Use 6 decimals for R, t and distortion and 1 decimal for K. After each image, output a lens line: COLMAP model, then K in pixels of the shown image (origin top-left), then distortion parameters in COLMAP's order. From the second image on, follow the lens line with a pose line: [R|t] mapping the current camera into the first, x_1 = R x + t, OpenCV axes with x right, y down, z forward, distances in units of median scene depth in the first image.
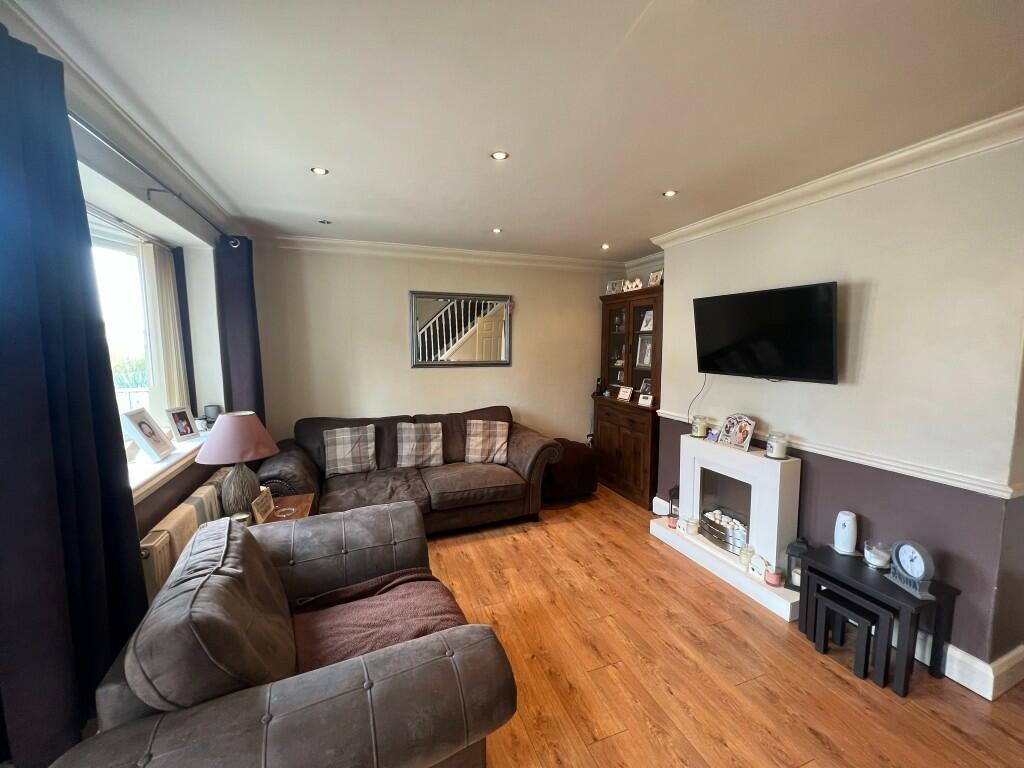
lens RADIAL K [[407.4, 0, 512.2], [0, 407.4, 383.6], [0, 0, 1]] dist [-0.007708, 0.000035]
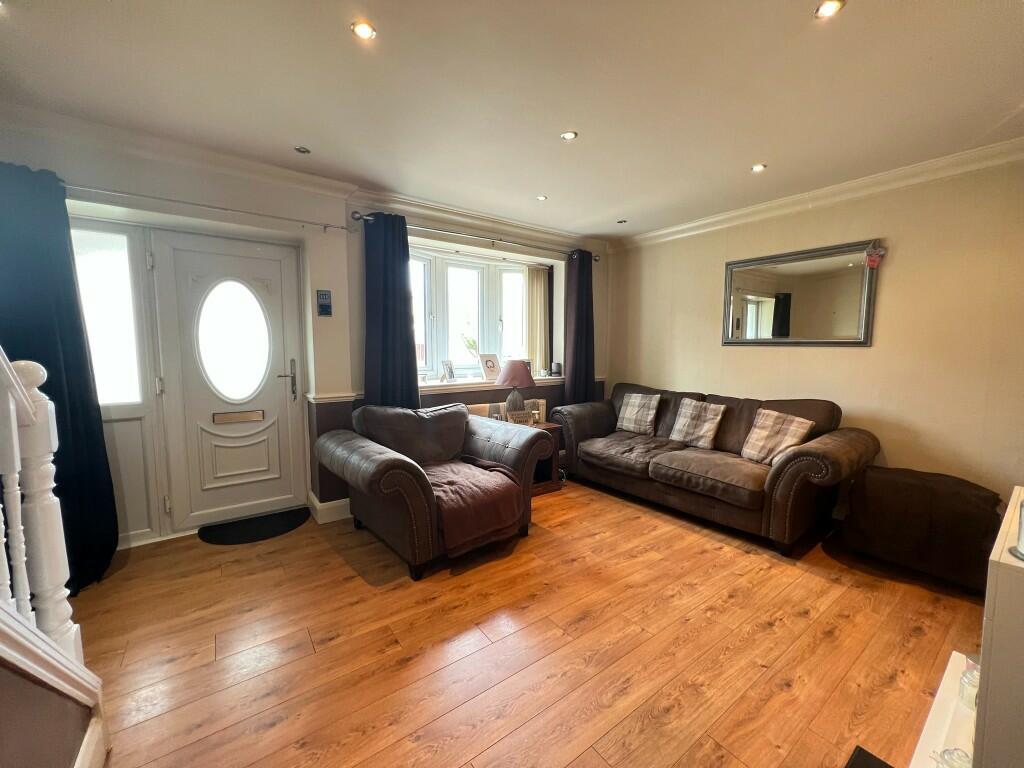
lens RADIAL K [[407.4, 0, 509.7], [0, 407.4, 384.5], [0, 0, 1]] dist [-0.007708, 0.000035]
pose [[0.266464, 0.093249, -0.959324, 0.610377], [-0.096343, 0.992901, 0.069753, 0.037137], [0.959018, 0.073837, 0.273556, 0.328406]]
